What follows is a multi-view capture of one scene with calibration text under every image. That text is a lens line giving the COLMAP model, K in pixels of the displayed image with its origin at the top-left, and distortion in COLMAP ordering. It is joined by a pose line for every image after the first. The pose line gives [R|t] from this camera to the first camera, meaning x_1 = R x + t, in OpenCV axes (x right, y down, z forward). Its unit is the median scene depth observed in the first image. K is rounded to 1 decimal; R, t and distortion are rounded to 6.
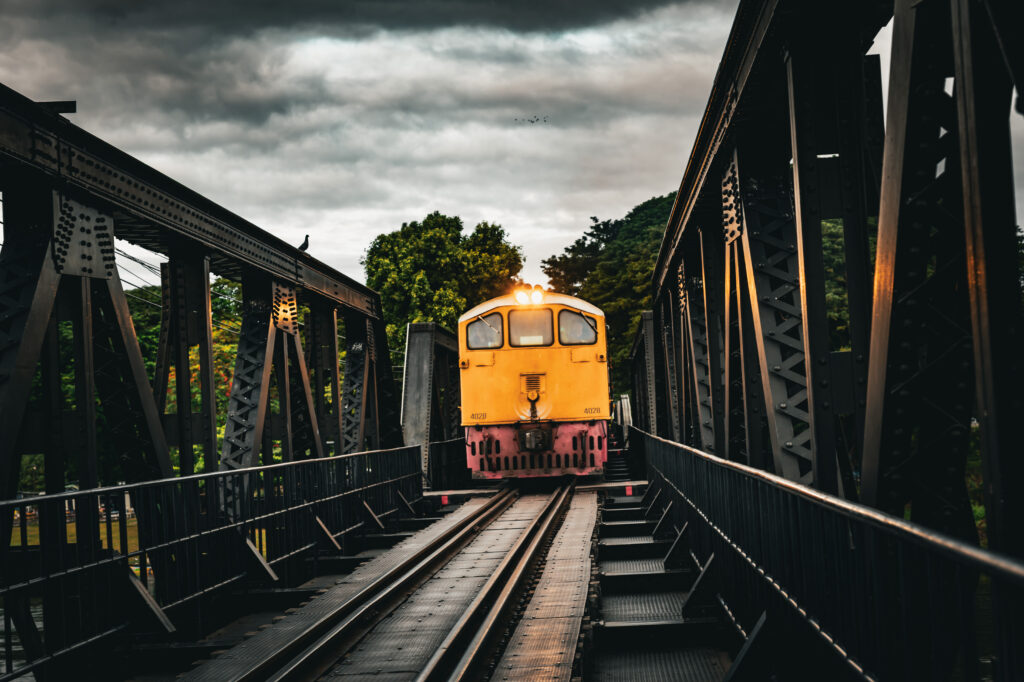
lens RADIAL K [[1884.6, 0, 511.4], [0, 1884.6, 341.2], [0, 0, 1]] dist [-0.076867, 0.000000]
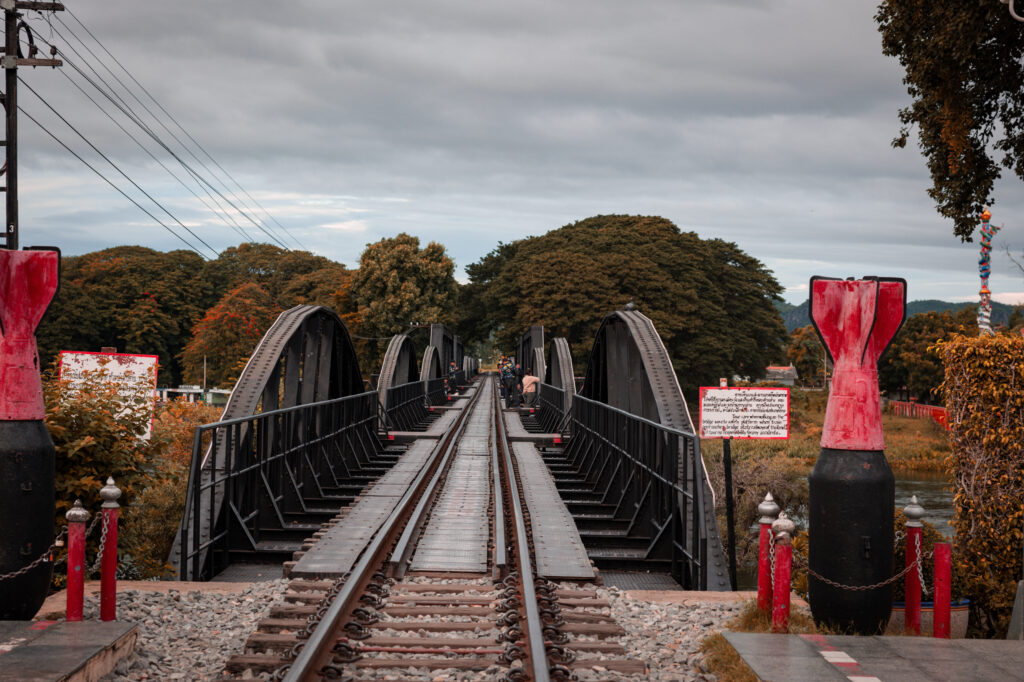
lens RADIAL K [[1764.1, 0, 512.2], [0, 1764.1, 341.2], [0, 0, 1]] dist [0.021327, 0.000000]
pose [[0.995944, 0.064473, 0.062757, -0.037567], [-0.066580, 0.997265, 0.032086, -0.031327], [-0.060517, -0.036134, 0.997513, -0.549244]]
